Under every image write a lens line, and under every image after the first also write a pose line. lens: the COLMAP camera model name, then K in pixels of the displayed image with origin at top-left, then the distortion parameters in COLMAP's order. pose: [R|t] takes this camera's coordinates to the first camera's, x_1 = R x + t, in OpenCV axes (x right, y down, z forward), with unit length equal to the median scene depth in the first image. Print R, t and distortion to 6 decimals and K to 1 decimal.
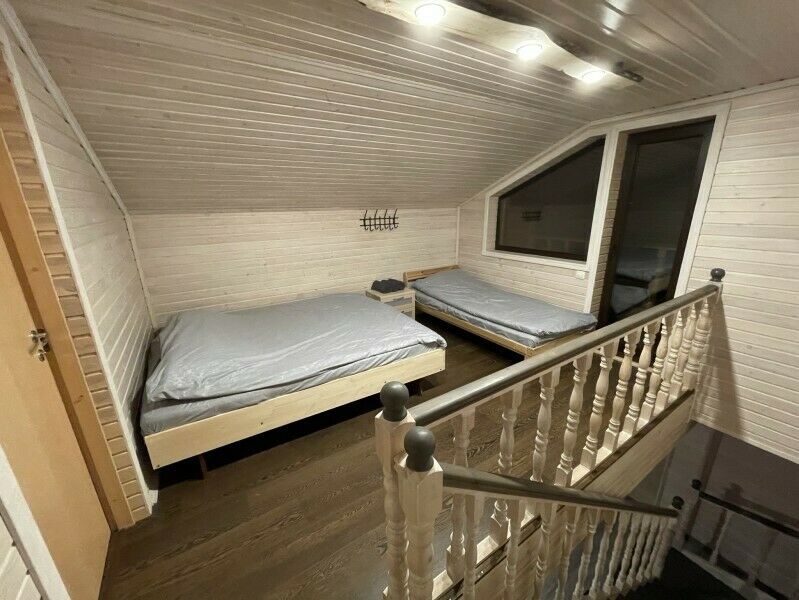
lens RADIAL K [[320.3, 0, 400.4], [0, 320.3, 302.6], [0, 0, 1]] dist [-0.011524, -0.000341]
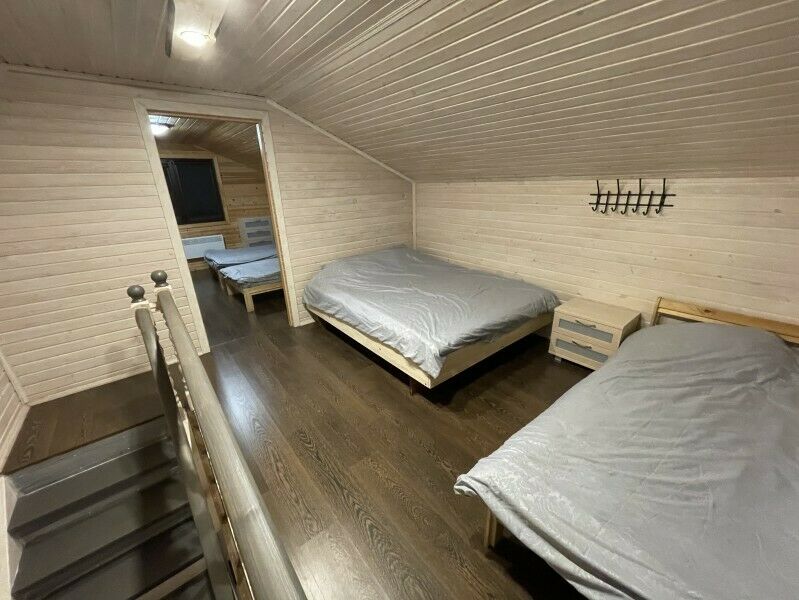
lens RADIAL K [[320.3, 0, 400.6], [0, 320.3, 299.3], [0, 0, 1]] dist [-0.011524, -0.000341]
pose [[0.106005, 0.353897, -0.929258, 0.522771], [-0.257153, 0.912489, 0.318176, -0.167317], [0.960539, 0.205233, 0.187733, 0.532461]]
